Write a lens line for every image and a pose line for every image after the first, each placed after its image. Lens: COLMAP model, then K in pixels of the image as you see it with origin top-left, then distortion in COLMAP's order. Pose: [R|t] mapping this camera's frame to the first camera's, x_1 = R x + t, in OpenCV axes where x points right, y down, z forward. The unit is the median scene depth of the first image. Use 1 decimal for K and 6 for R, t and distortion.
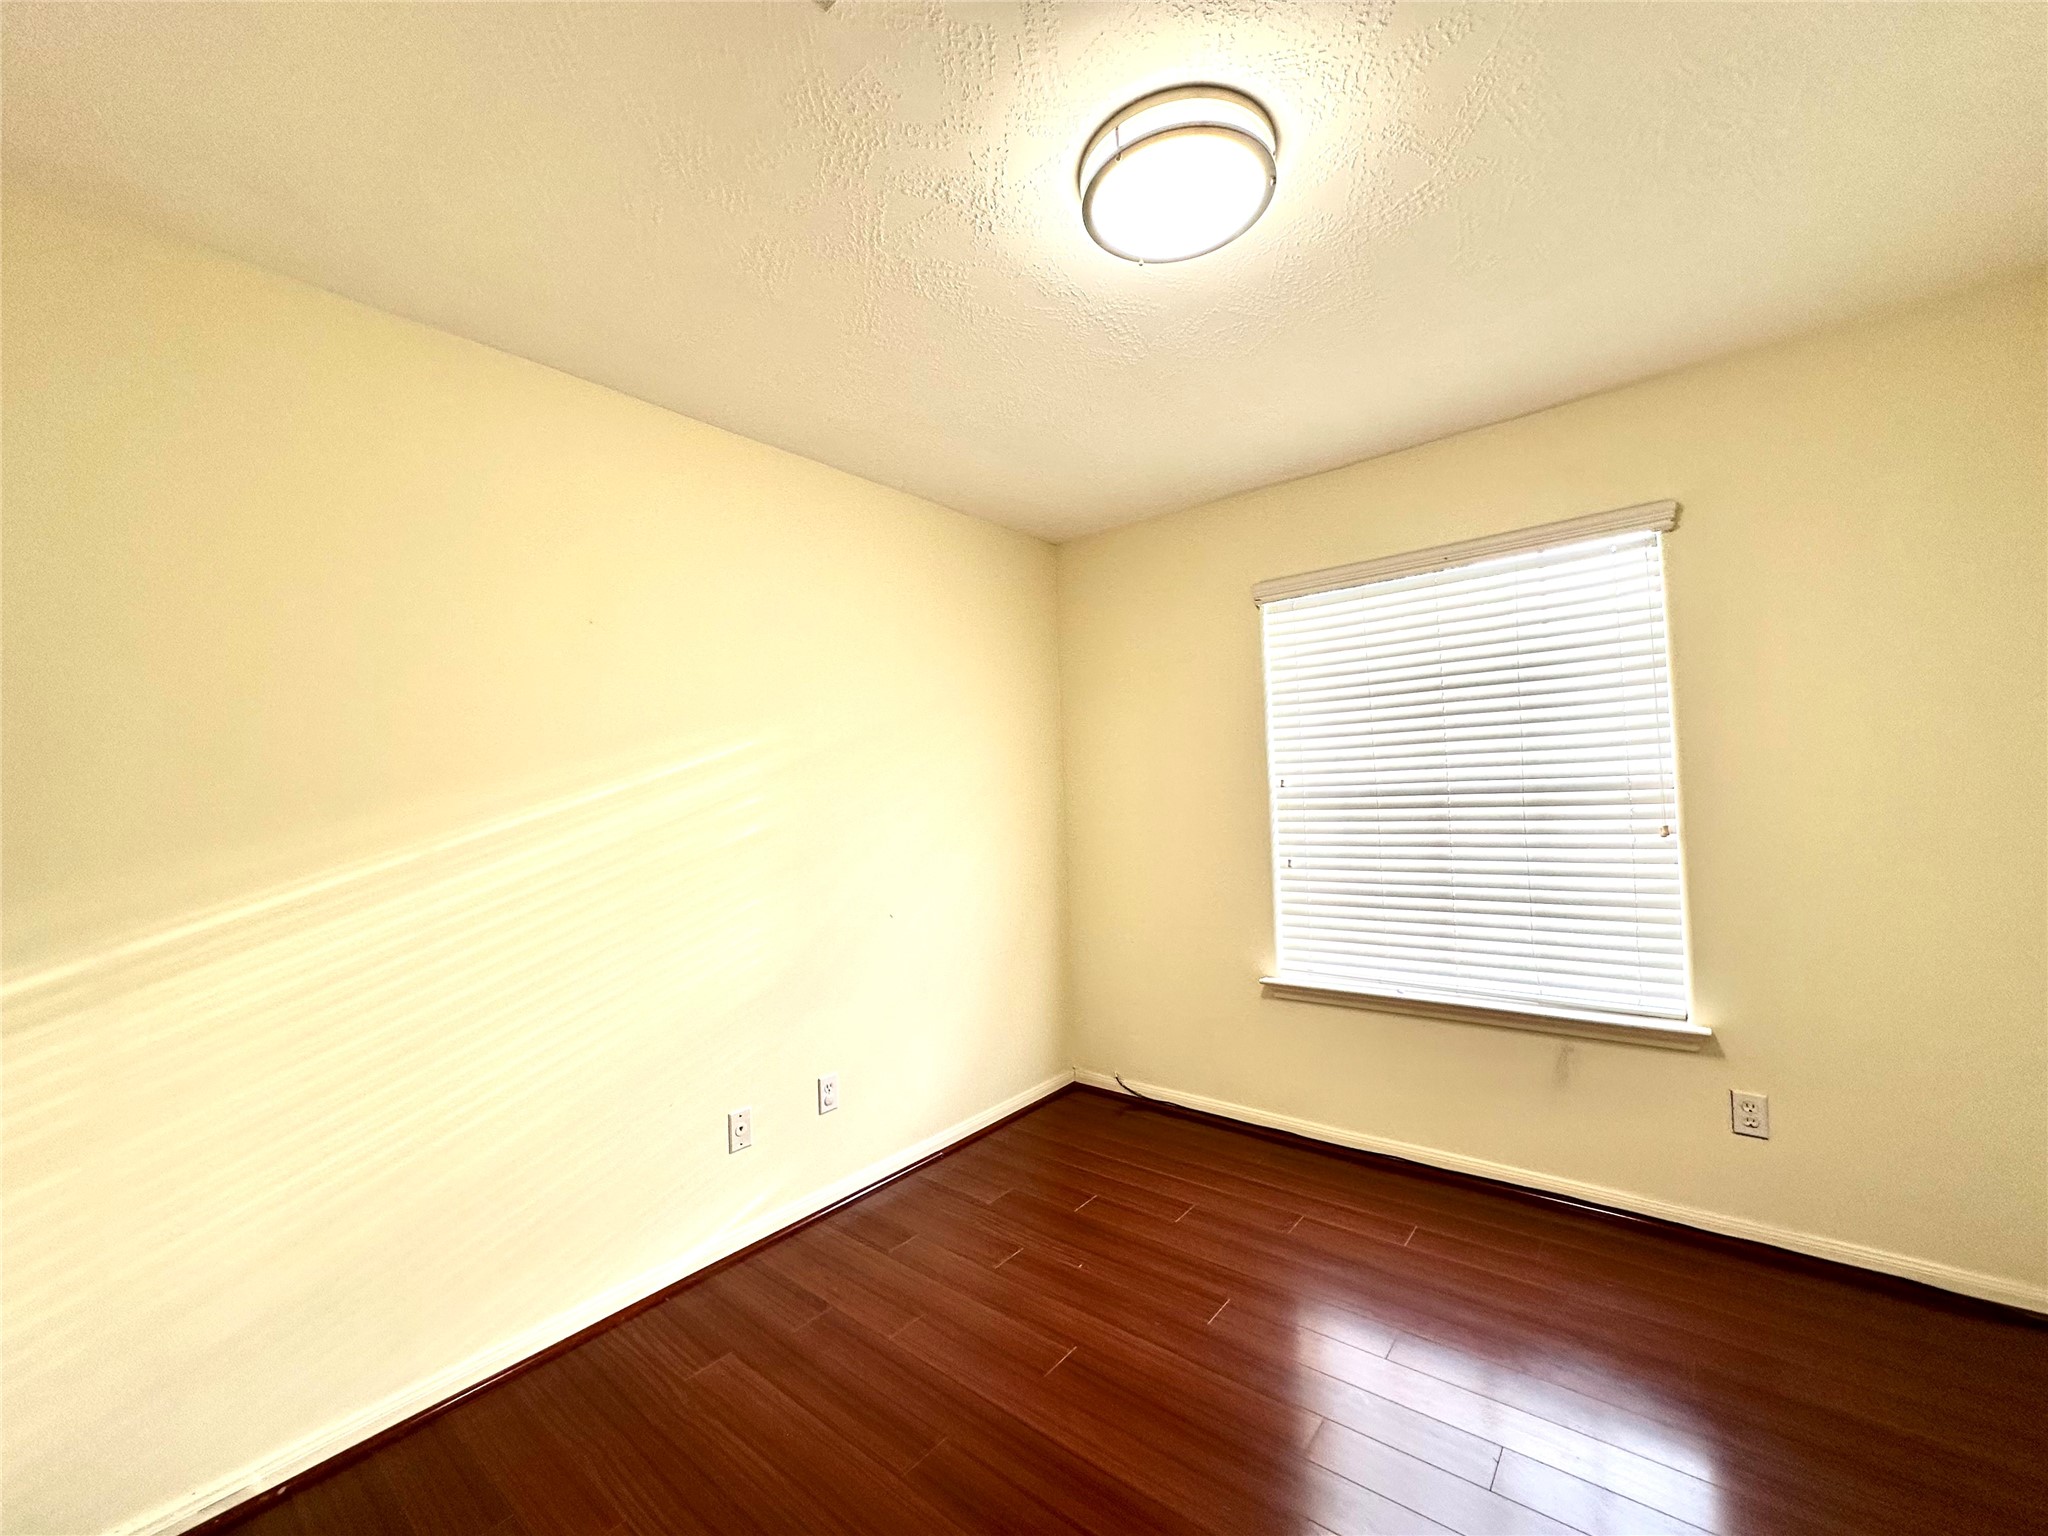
lens RADIAL K [[816.1, 0, 1017.6], [0, 816.1, 765.0], [0, 0, 1]] dist [-0.001030, 0.000576]
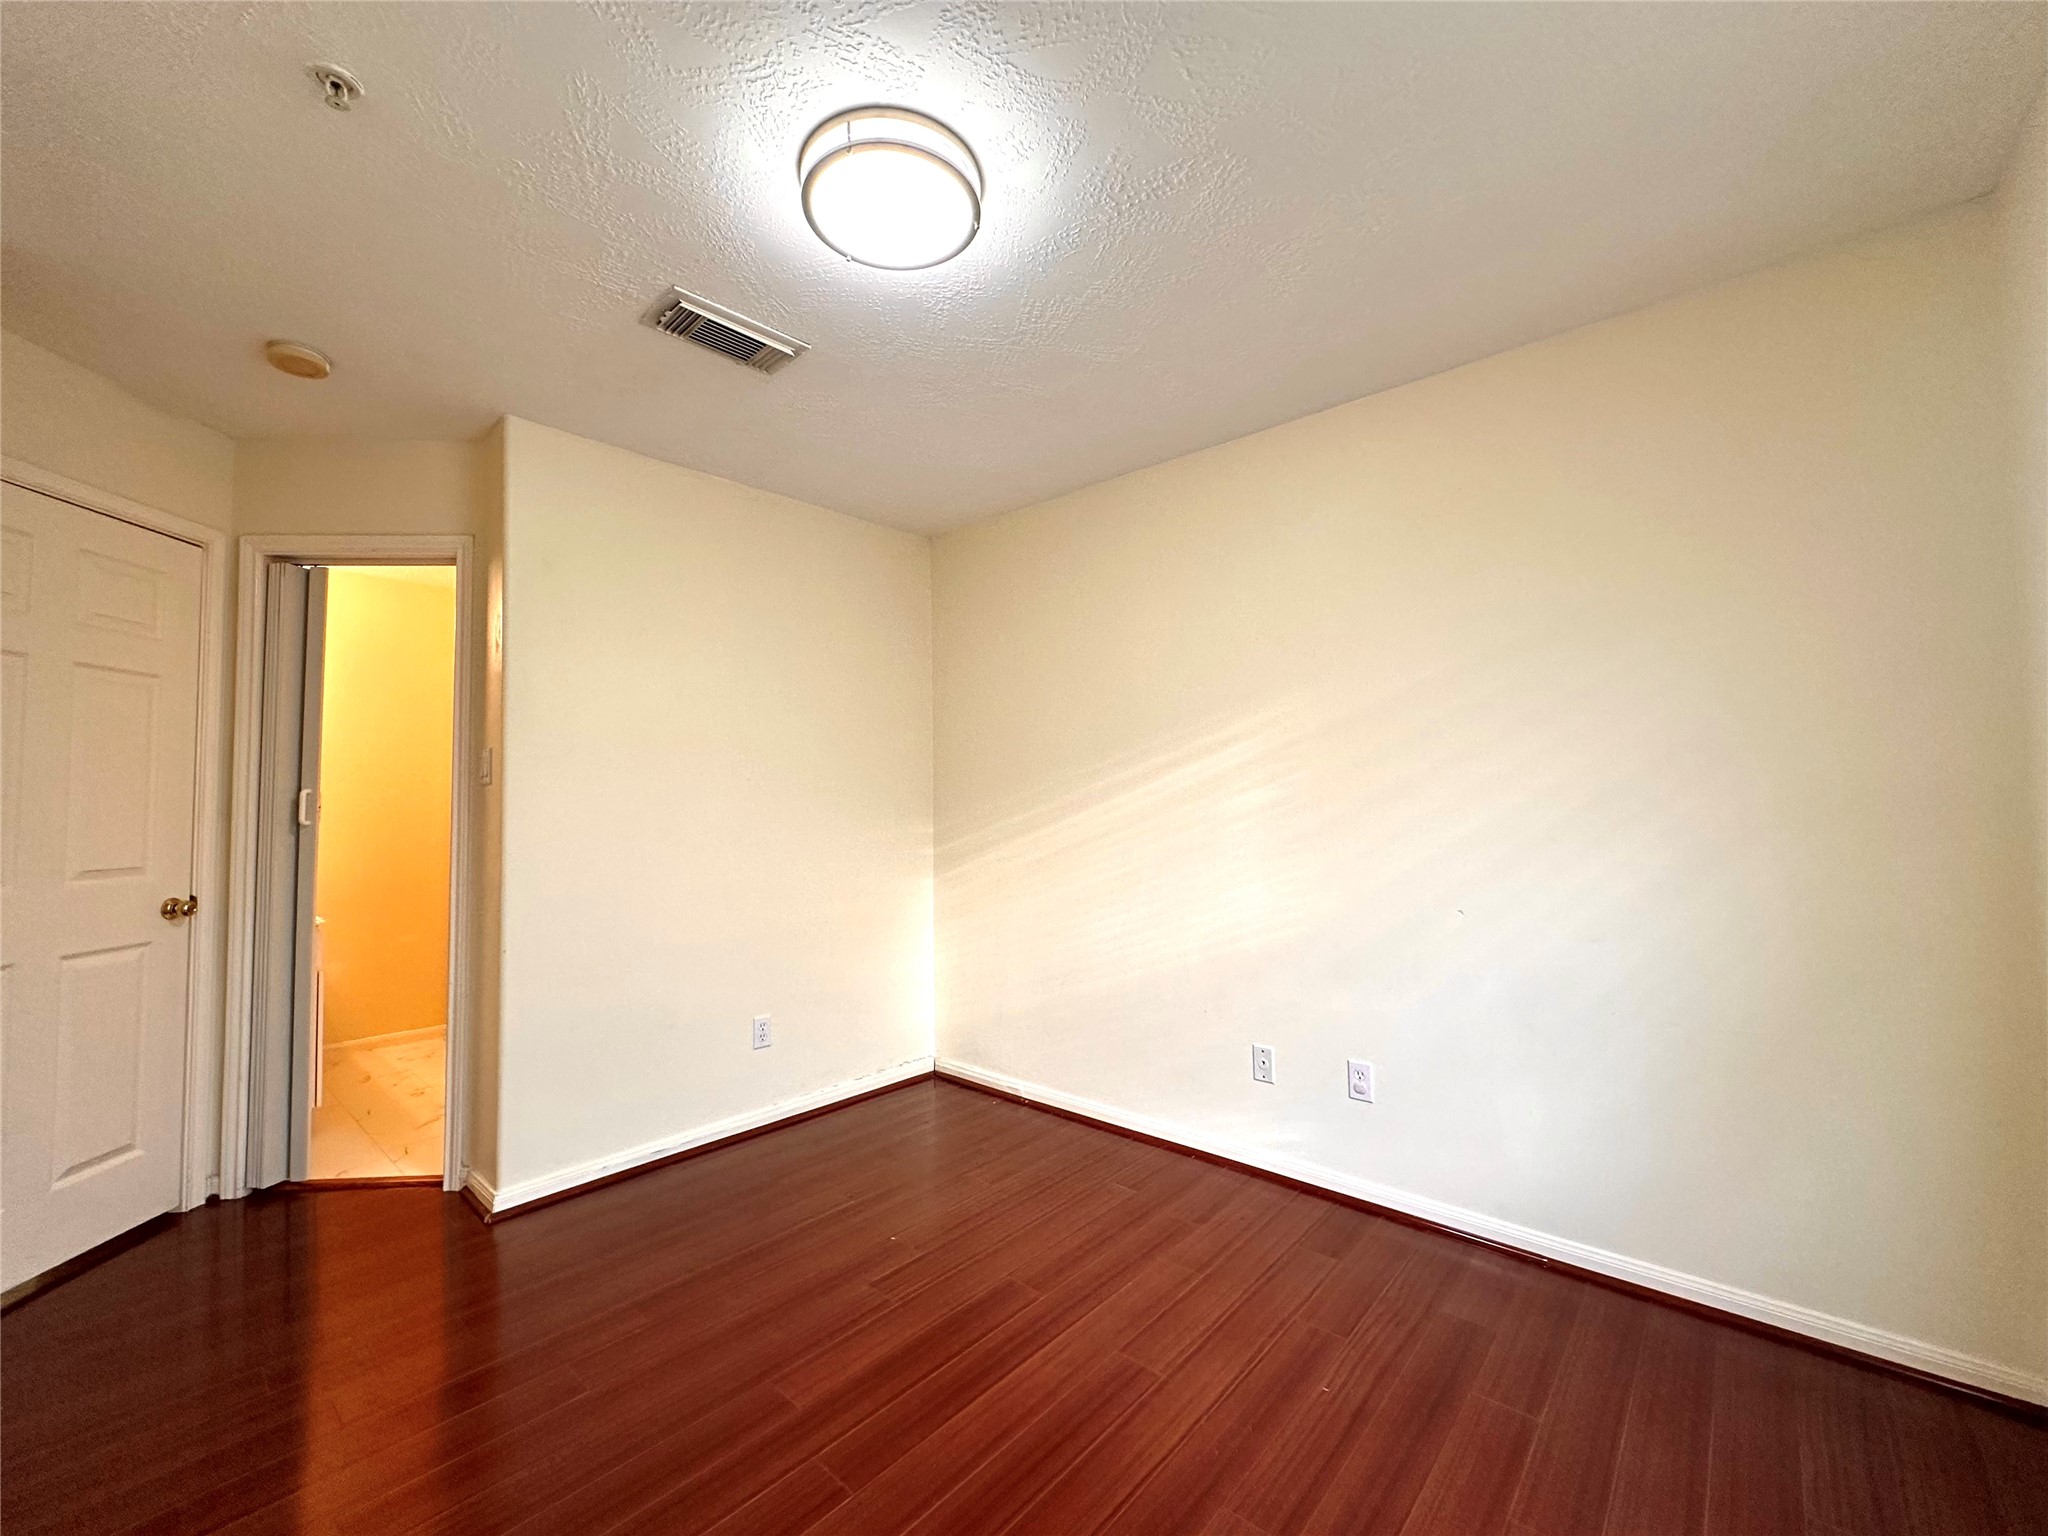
lens RADIAL K [[816.1, 0, 1023.4], [0, 816.1, 769.8], [0, 0, 1]] dist [-0.001030, 0.000576]
pose [[-0.030857, 0.001381, -0.999523, 0.972335], [0.041568, 0.999136, 0.000097, 0.039943], [0.998659, -0.041545, -0.030887, 0.900482]]
